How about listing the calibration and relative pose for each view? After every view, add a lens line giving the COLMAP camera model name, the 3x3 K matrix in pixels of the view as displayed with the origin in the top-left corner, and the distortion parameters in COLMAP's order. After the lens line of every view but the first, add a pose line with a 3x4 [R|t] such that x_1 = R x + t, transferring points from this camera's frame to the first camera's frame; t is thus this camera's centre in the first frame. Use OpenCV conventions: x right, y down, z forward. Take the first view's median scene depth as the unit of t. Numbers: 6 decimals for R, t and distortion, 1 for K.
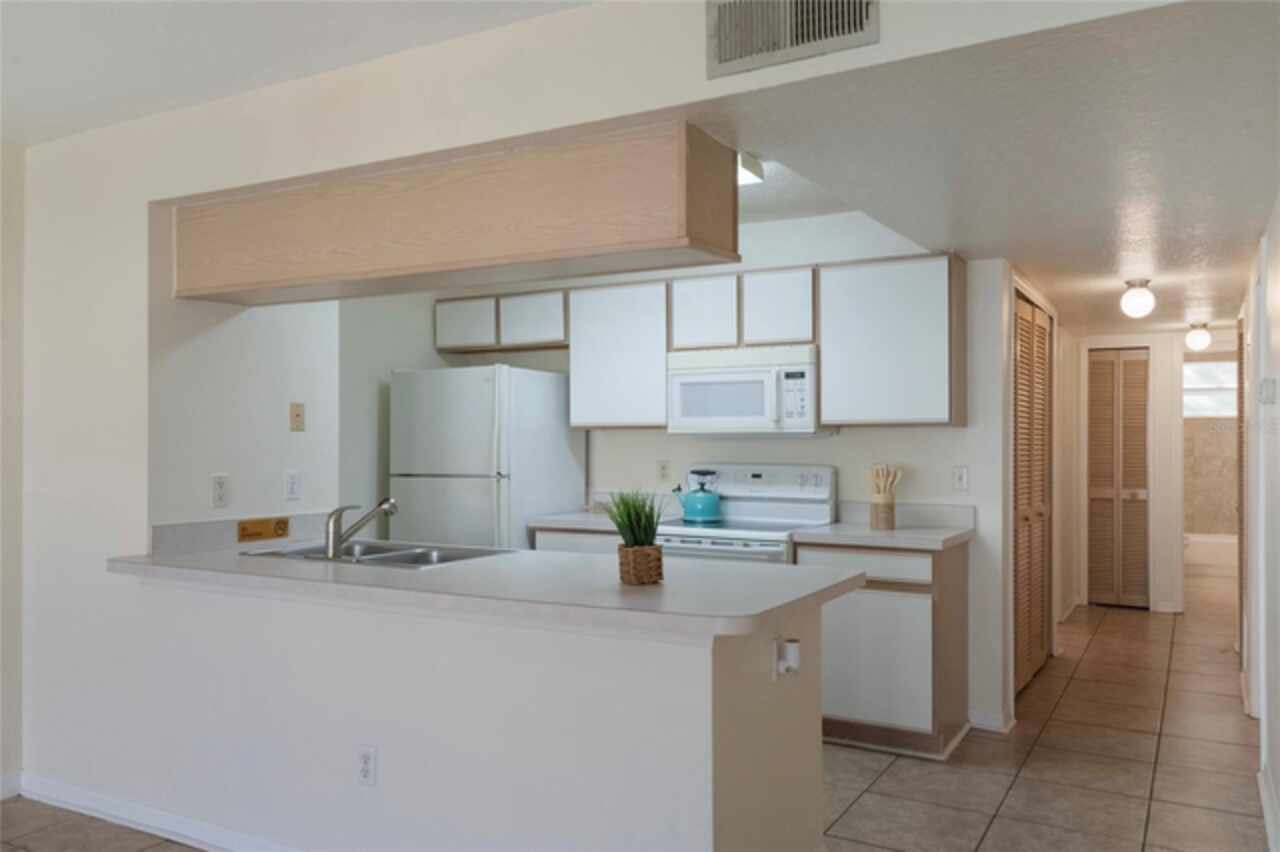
lens RADIAL K [[987.7, 0, 636.3], [0, 987.7, 431.6], [0, 0, 1]] dist [0.007776, -0.003591]
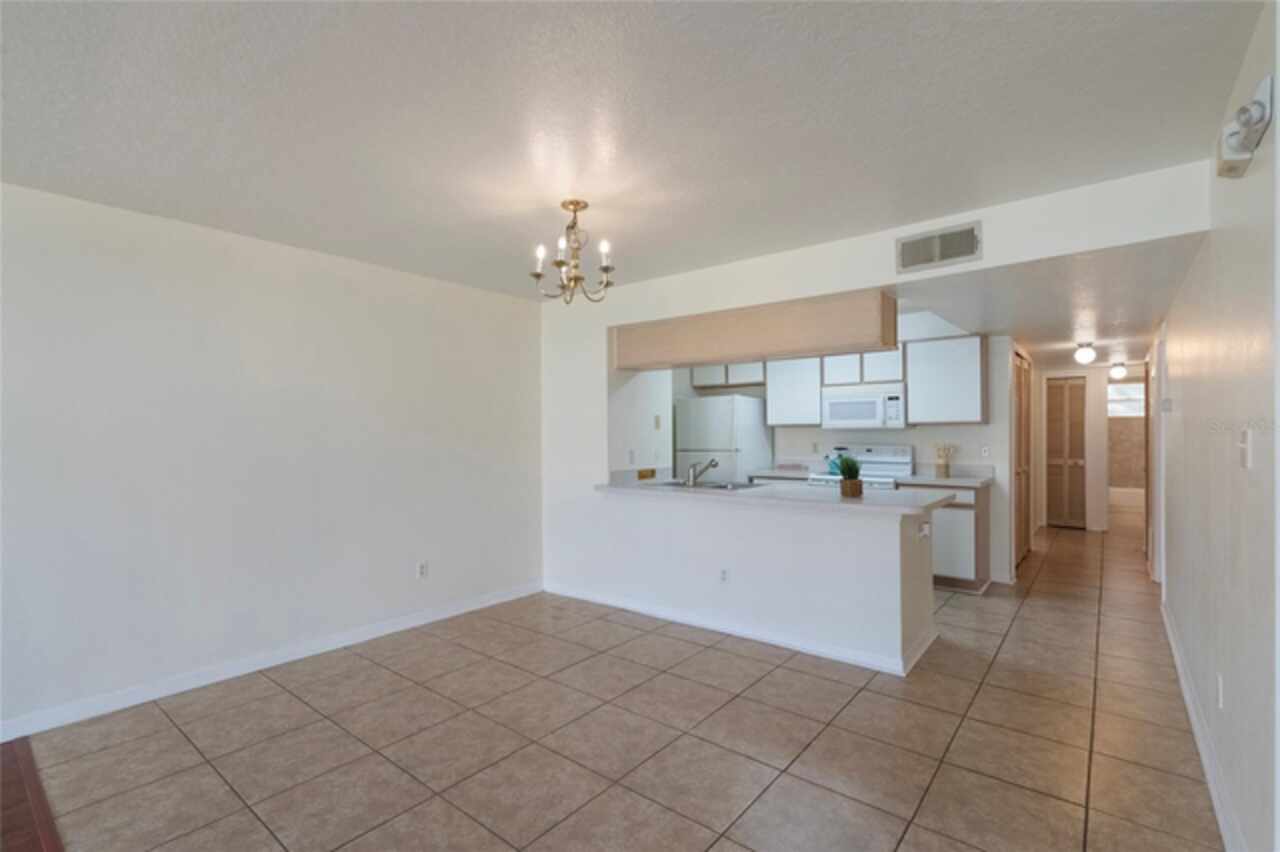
lens RADIAL K [[589.4, 0, 642.3], [0, 589.4, 431.3], [0, 0, 1]] dist [0.000676, 0.000830]
pose [[0.988526, -0.005171, -0.150965, -0.147440], [0.006091, 0.999966, 0.005633, -0.001596], [0.150930, -0.006488, 0.988523, -0.214518]]
